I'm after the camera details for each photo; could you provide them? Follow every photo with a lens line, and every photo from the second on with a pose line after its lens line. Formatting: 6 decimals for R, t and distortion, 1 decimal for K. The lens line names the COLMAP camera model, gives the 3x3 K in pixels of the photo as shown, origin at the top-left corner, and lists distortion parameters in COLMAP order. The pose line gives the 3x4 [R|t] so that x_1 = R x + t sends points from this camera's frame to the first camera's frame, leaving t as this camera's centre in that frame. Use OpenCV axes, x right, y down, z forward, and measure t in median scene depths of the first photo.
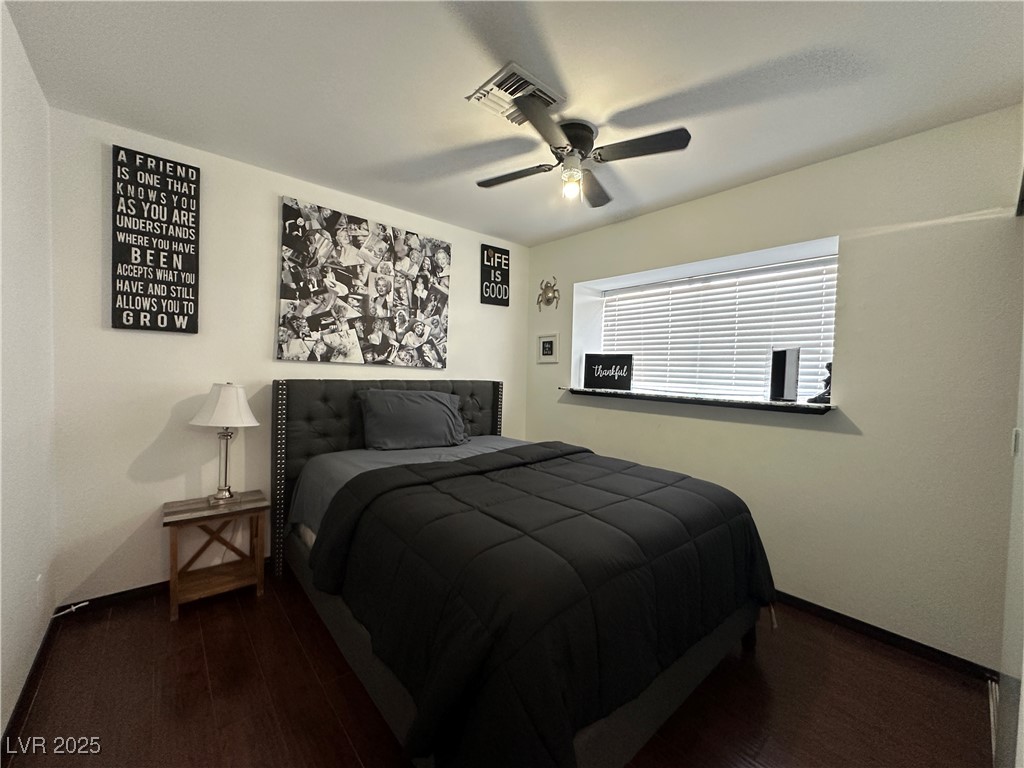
lens RADIAL K [[411.3, 0, 514.0], [0, 411.3, 380.8], [0, 0, 1]] dist [-0.001262, -0.000144]
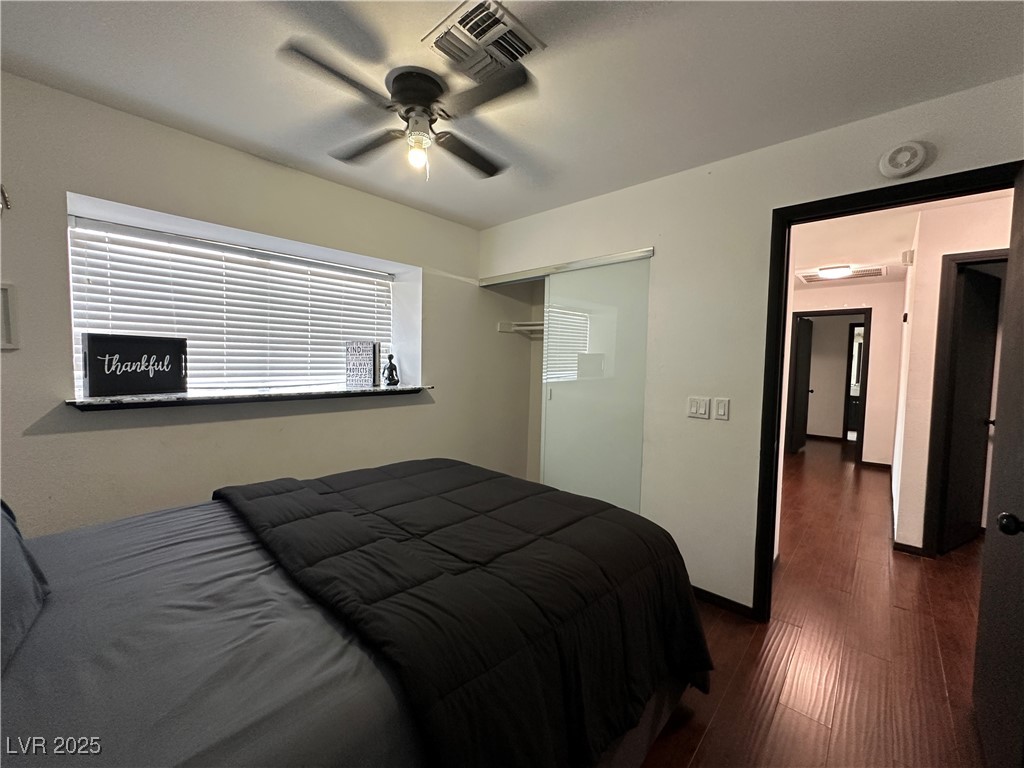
lens RADIAL K [[411.3, 0, 507.3], [0, 411.3, 382.9], [0, 0, 1]] dist [-0.001262, -0.000144]
pose [[-0.109077, -0.075894, 0.991132, -0.422181], [0.011475, 0.996919, 0.077600, -0.036906], [-0.993967, 0.019838, -0.107870, 0.535290]]
